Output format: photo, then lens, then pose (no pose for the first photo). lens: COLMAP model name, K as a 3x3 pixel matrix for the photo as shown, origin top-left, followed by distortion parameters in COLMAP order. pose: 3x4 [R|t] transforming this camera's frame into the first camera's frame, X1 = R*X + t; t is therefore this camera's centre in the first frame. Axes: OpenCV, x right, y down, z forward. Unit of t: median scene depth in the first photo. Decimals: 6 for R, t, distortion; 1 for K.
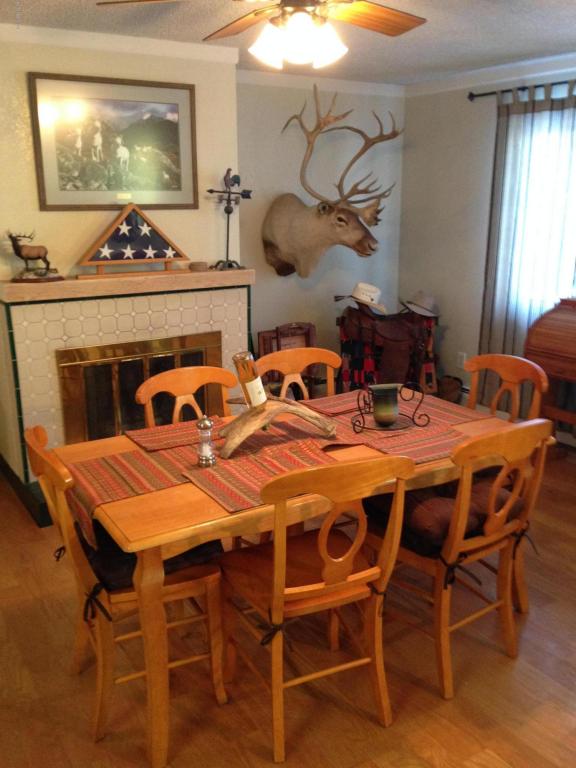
lens RADIAL K [[722.6, 0, 287.1], [0, 722.6, 385.5], [0, 0, 1]] dist [0.077333, 0.000000]
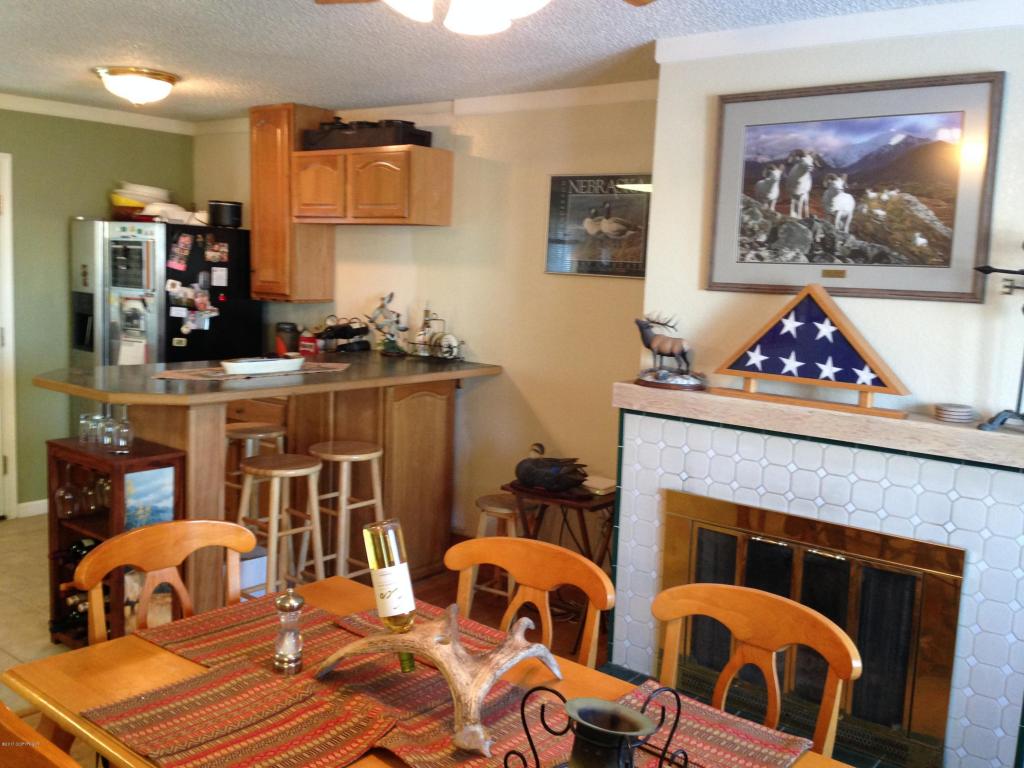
lens RADIAL K [[963.4, 0, 511.3], [0, 963.4, 378.5], [0, 0, 1]] dist [0.077333, 0.000000]
pose [[0.323559, 0.135273, -0.936489, 0.437270], [-0.282323, 0.958447, 0.040901, -0.136048], [0.903107, 0.251158, 0.348305, 0.507391]]
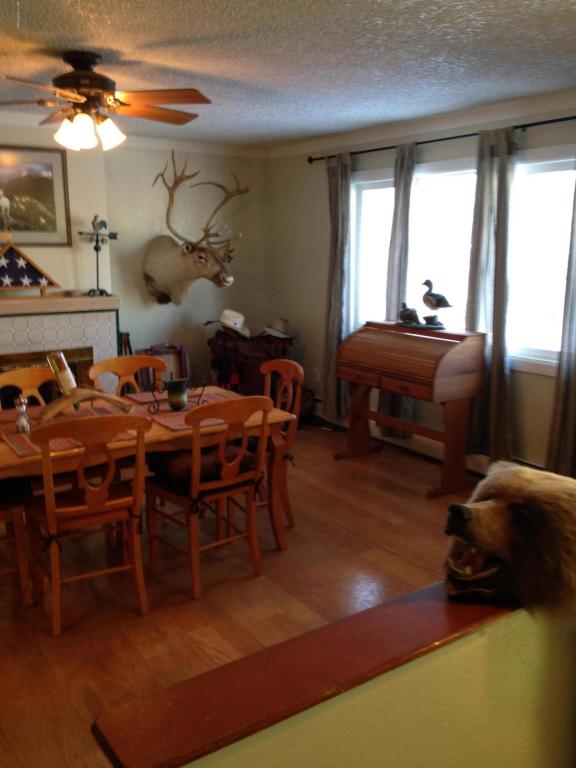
lens RADIAL K [[722.6, 0, 287.9], [0, 722.6, 384.0], [0, 0, 1]] dist [0.077333, 0.000000]
pose [[0.999440, -0.000785, 0.033443, 0.212055], [0.002636, 0.998463, -0.055364, 0.060395], [-0.033348, 0.055421, 0.997906, -0.242631]]
